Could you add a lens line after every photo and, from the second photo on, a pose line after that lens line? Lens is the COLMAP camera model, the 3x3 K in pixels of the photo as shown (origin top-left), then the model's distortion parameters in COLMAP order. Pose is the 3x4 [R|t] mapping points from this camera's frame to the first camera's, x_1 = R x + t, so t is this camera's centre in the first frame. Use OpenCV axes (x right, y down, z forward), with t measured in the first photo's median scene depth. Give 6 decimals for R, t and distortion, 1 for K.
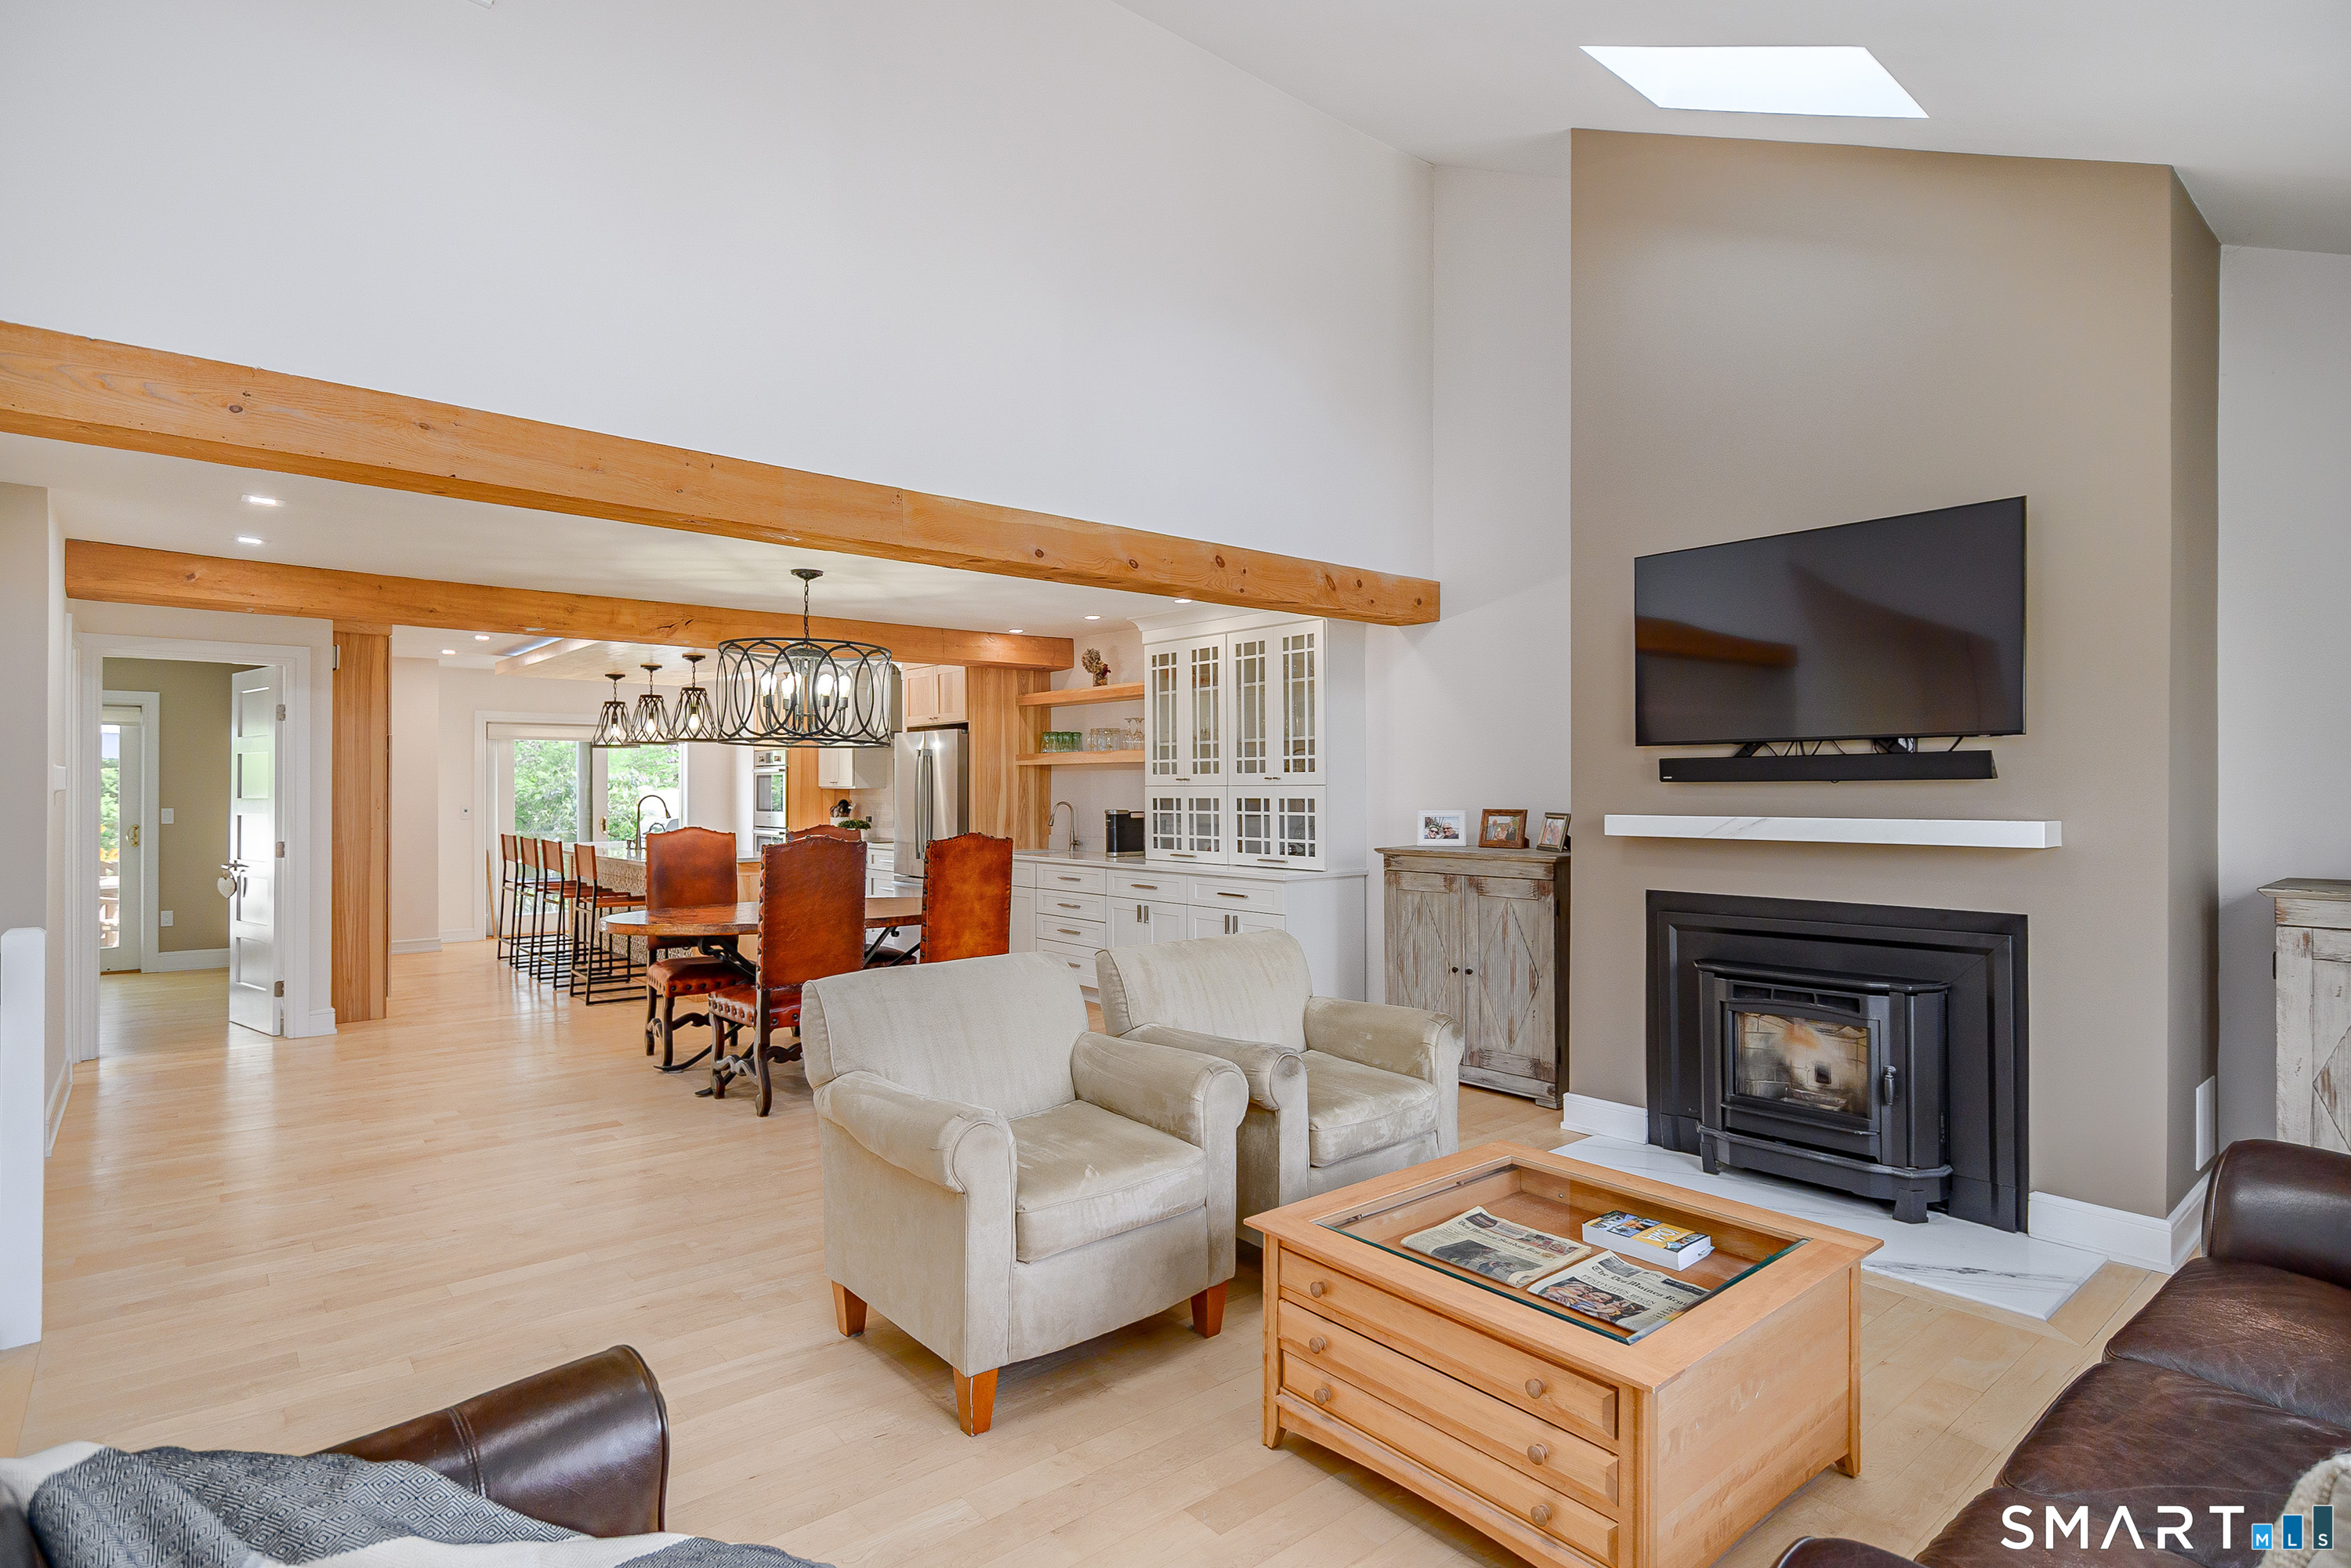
lens RADIAL K [[1198.7, 0, 1175.9], [0, 1198.7, 784.7], [0, 0, 1]] dist [0.000213, -0.000134]
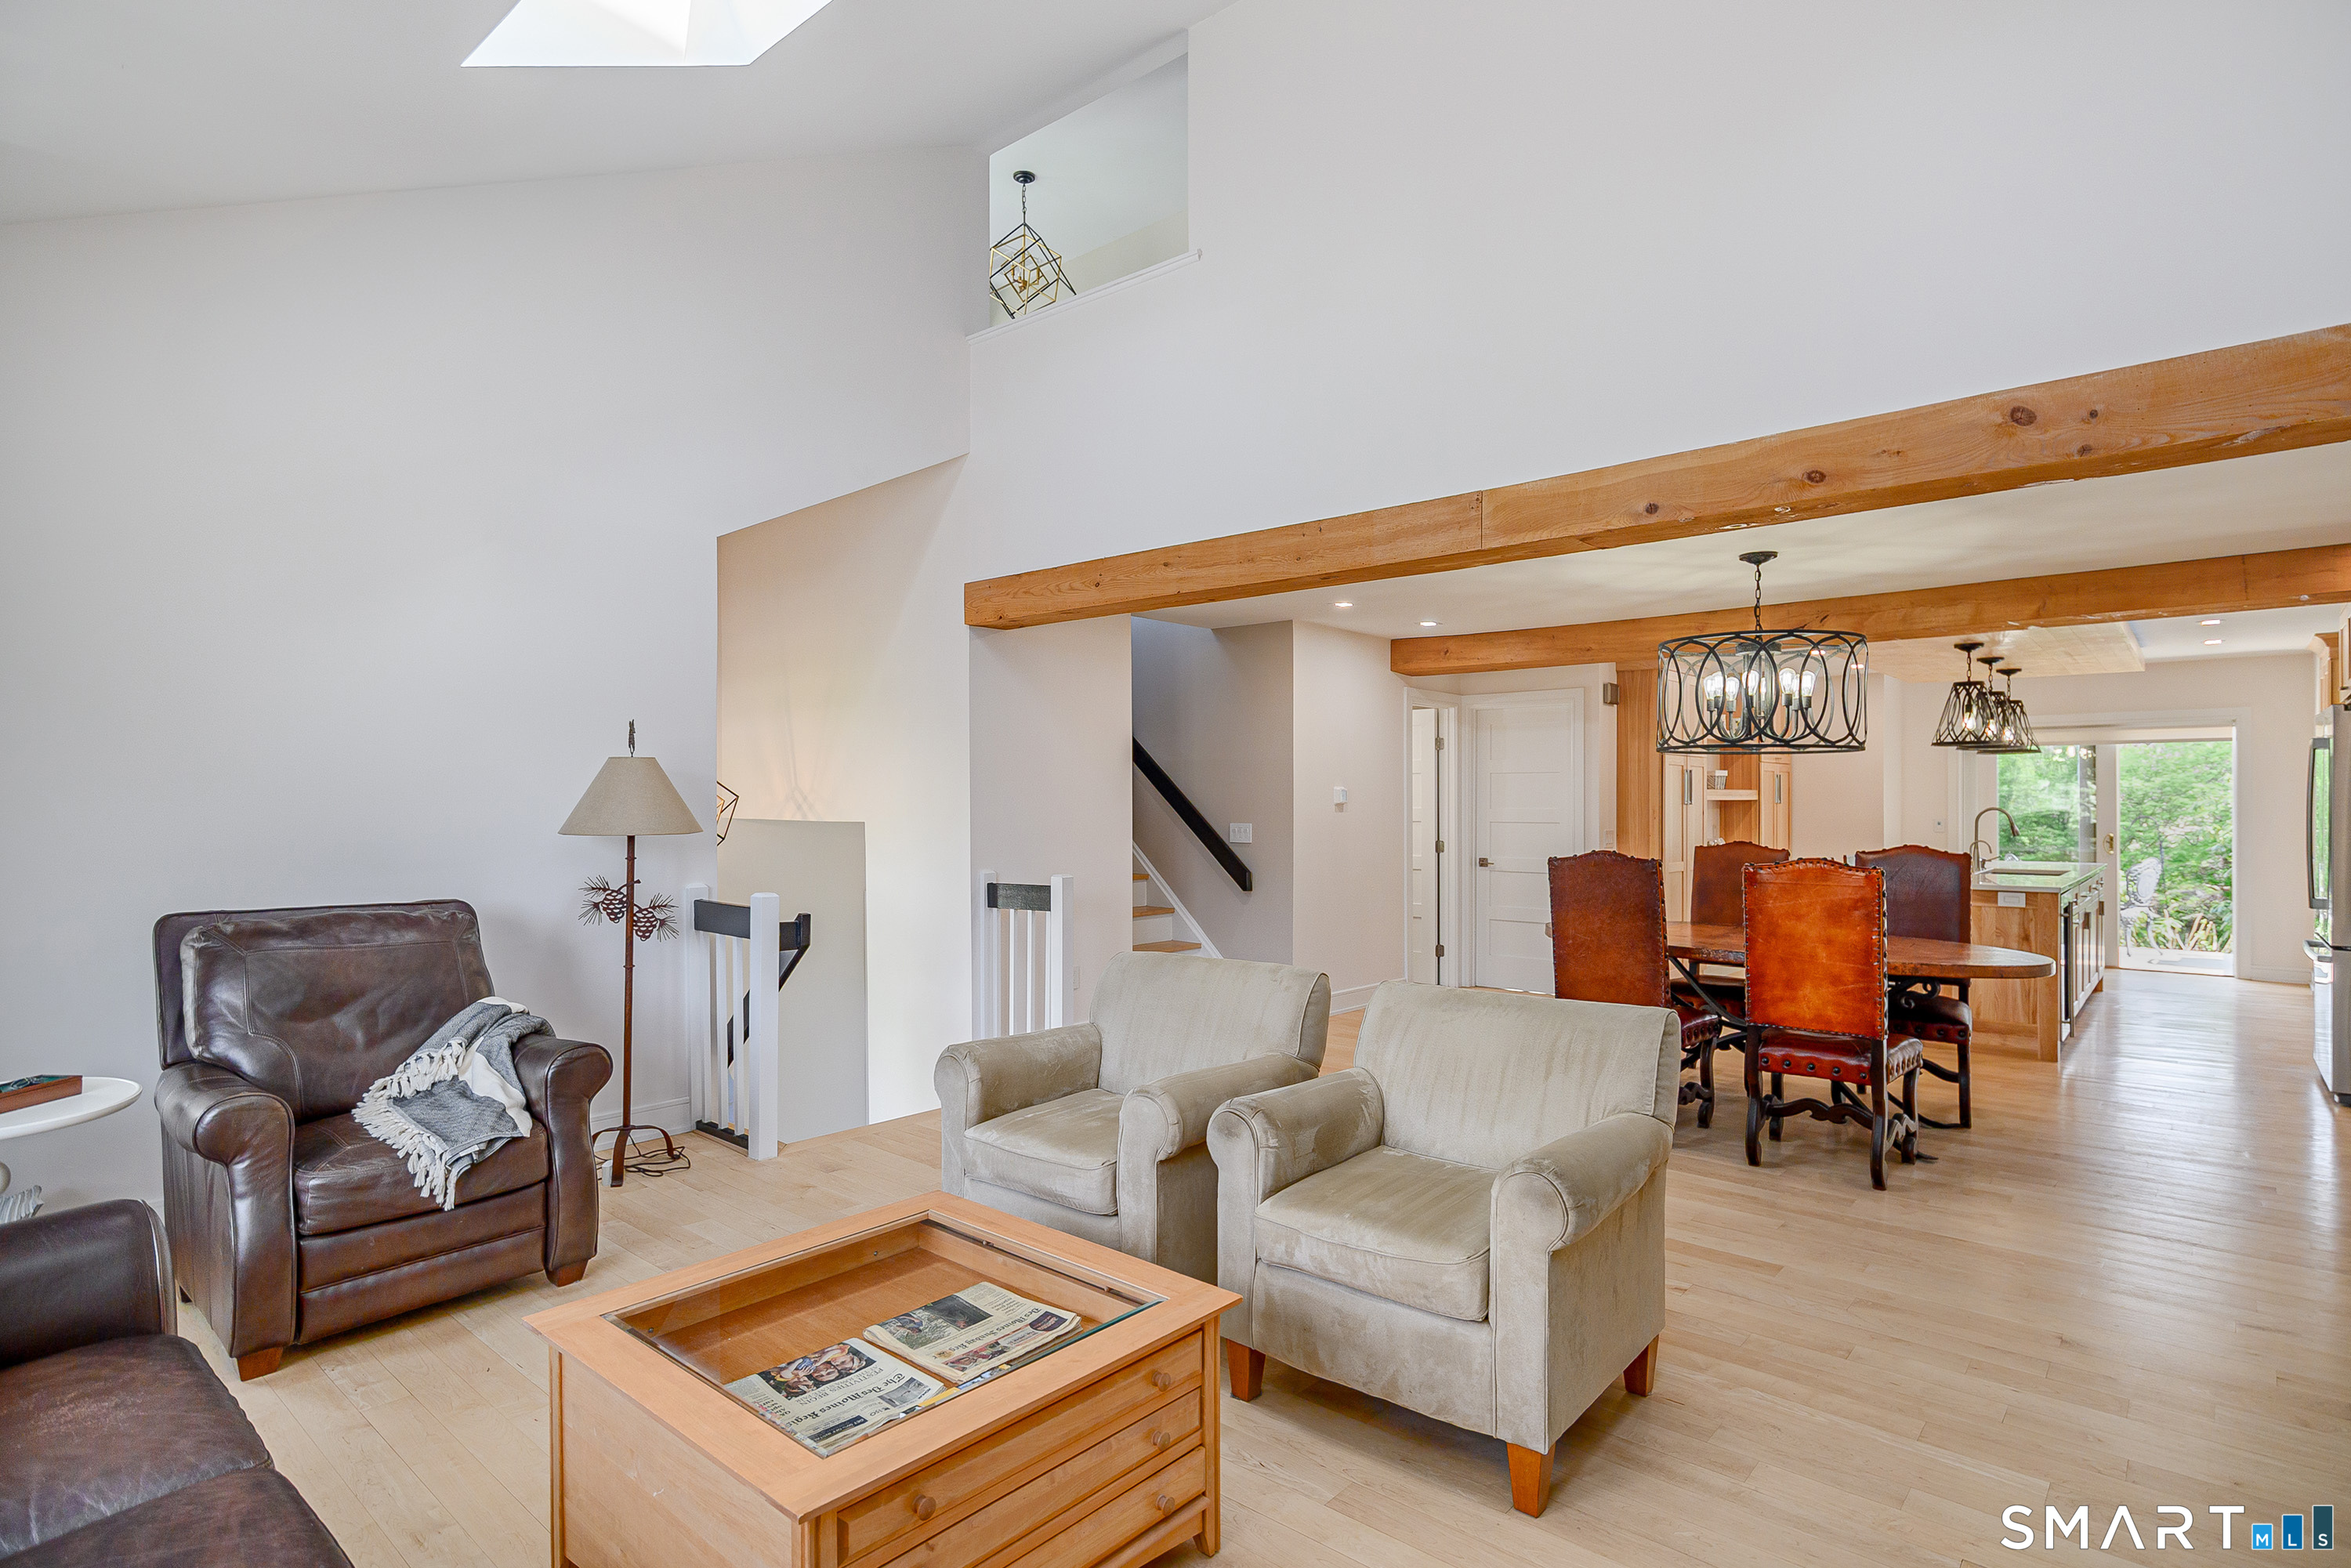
lens RADIAL K [[1198.7, 0, 1173.6], [0, 1198.7, 800.8], [0, 0, 1]] dist [0.000213, -0.000134]
pose [[0.148174, -0.001622, -0.988960, 0.534178], [0.005056, 0.999987, -0.000882, 0.001906], [0.988948, -0.004869, 0.148180, 0.473392]]
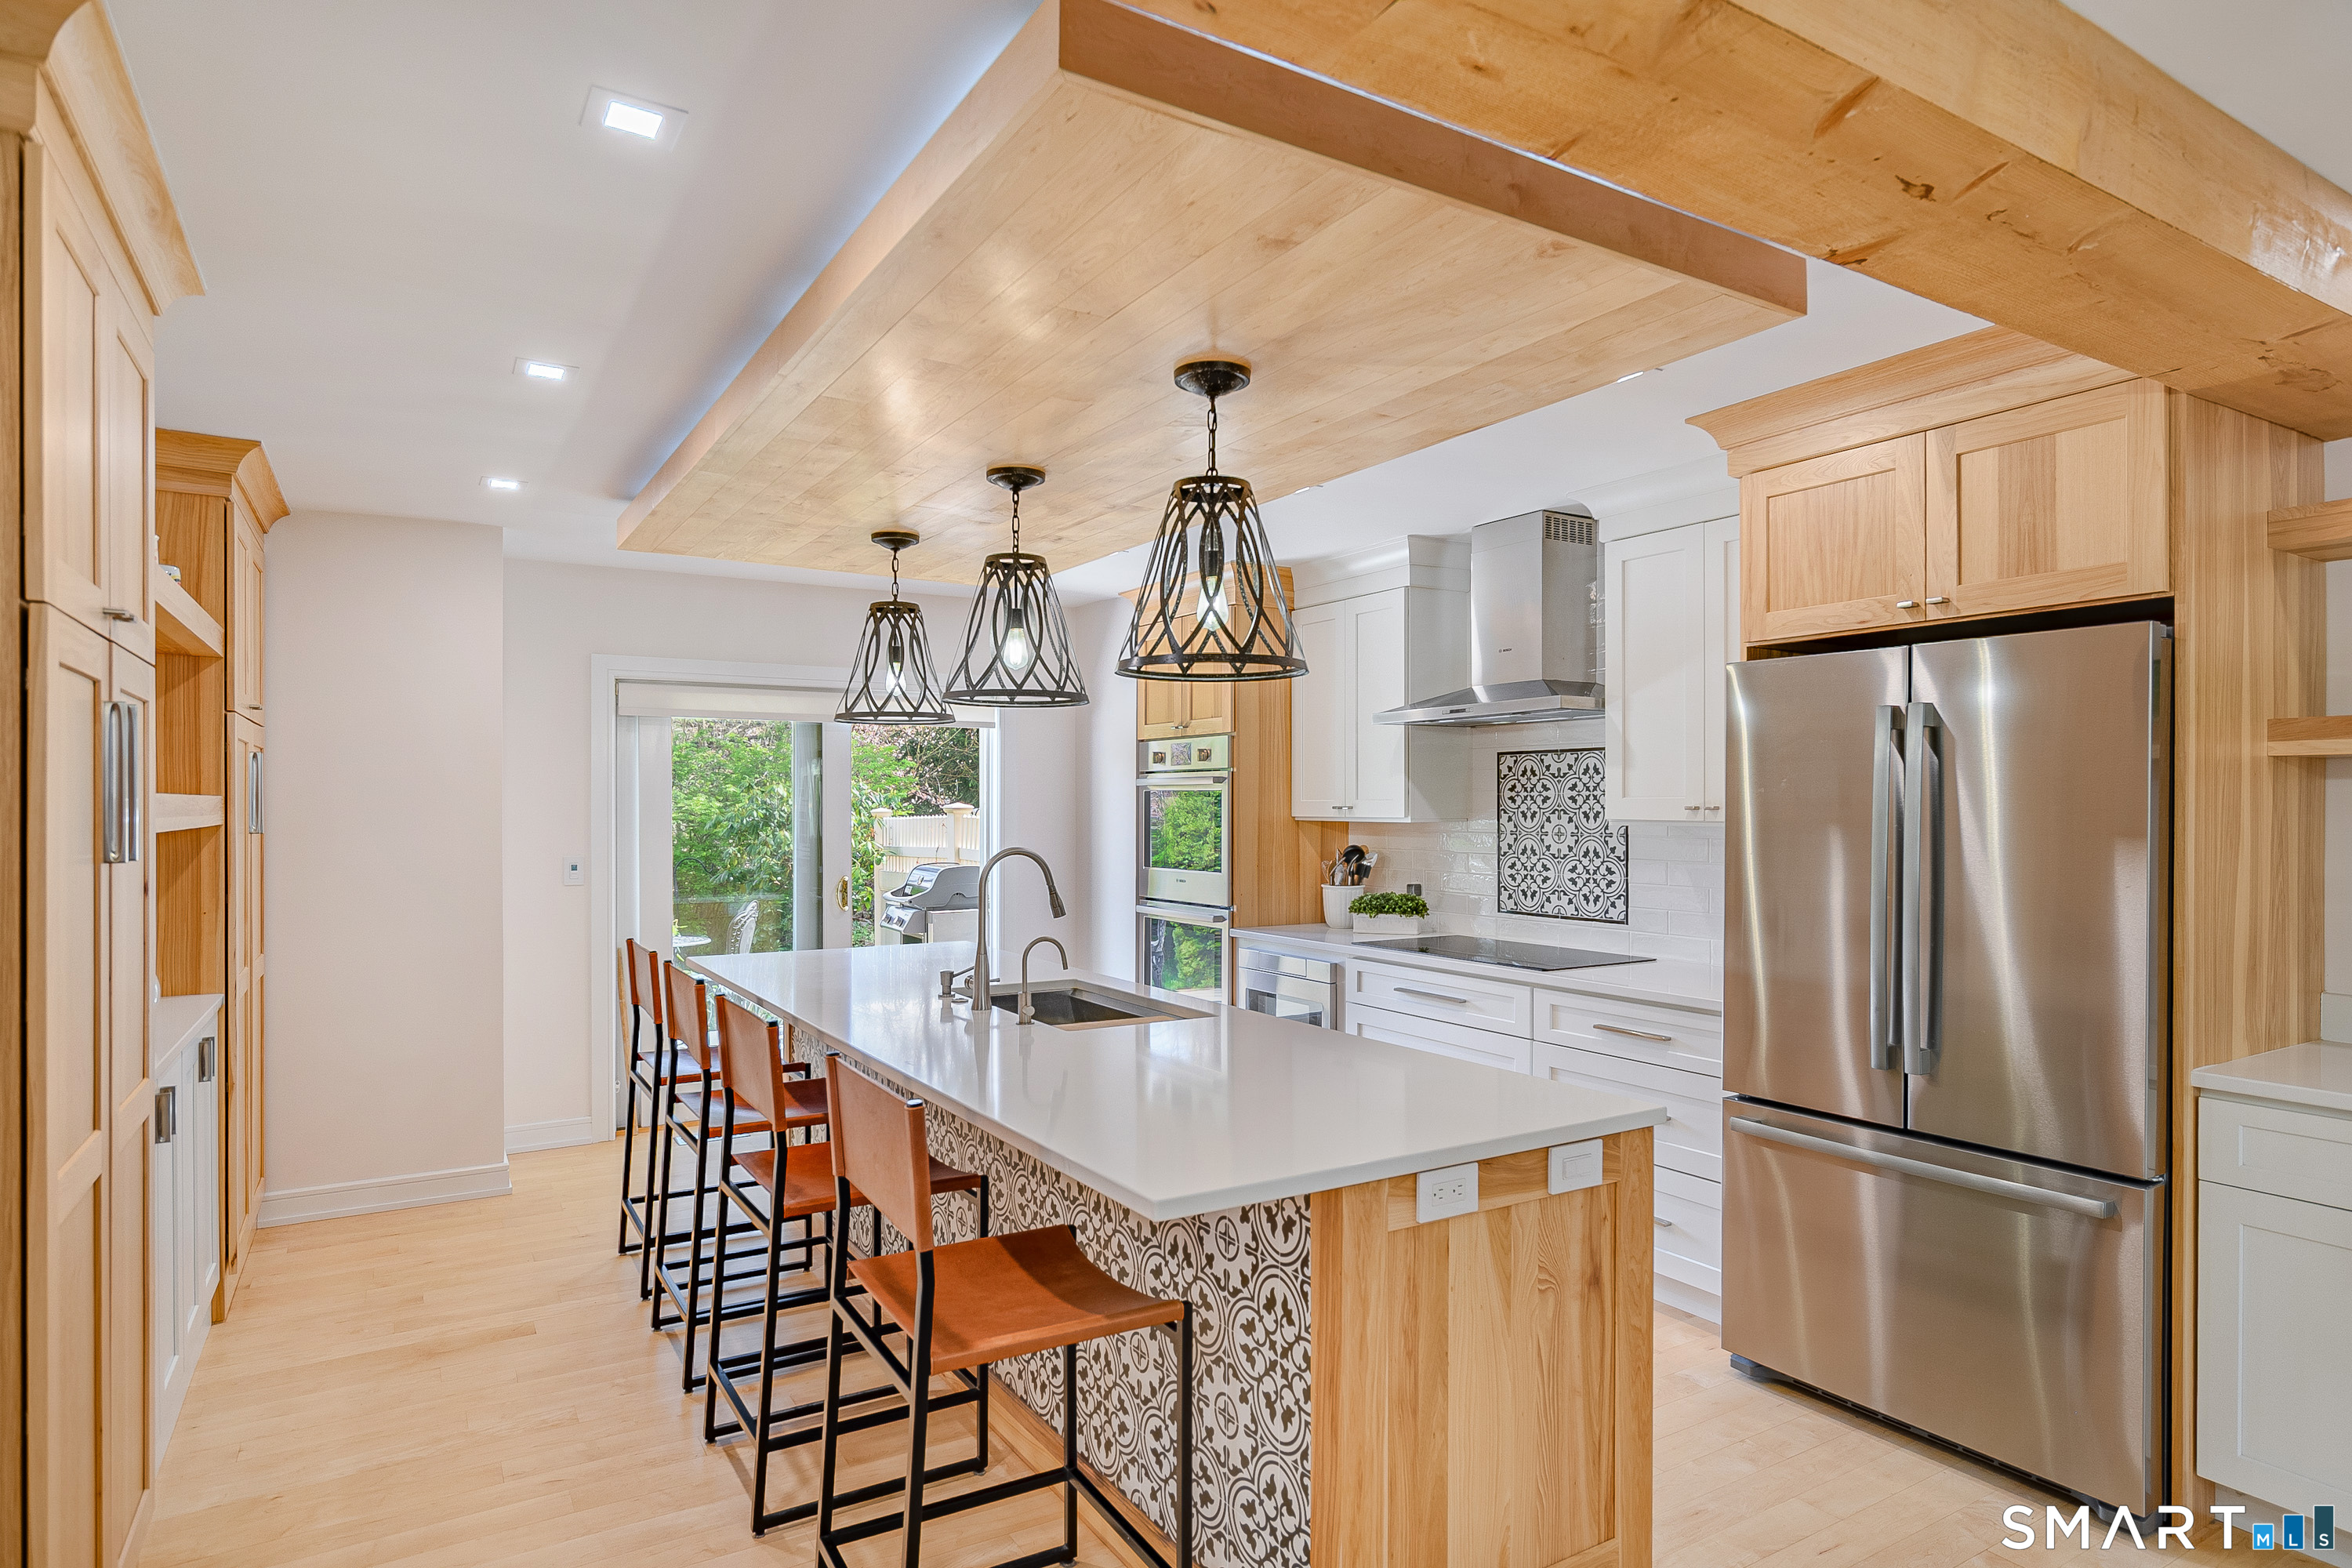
lens RADIAL K [[1293.9, 0, 1180.8], [0, 1293.9, 803.8], [0, 0, 1]] dist [-0.005537, 0.000487]
pose [[0.988247, -0.000230, -0.152865, -0.544492], [0.000750, 0.999994, 0.003346, -0.009192], [0.152864, -0.003421, 0.988241, 1.043683]]
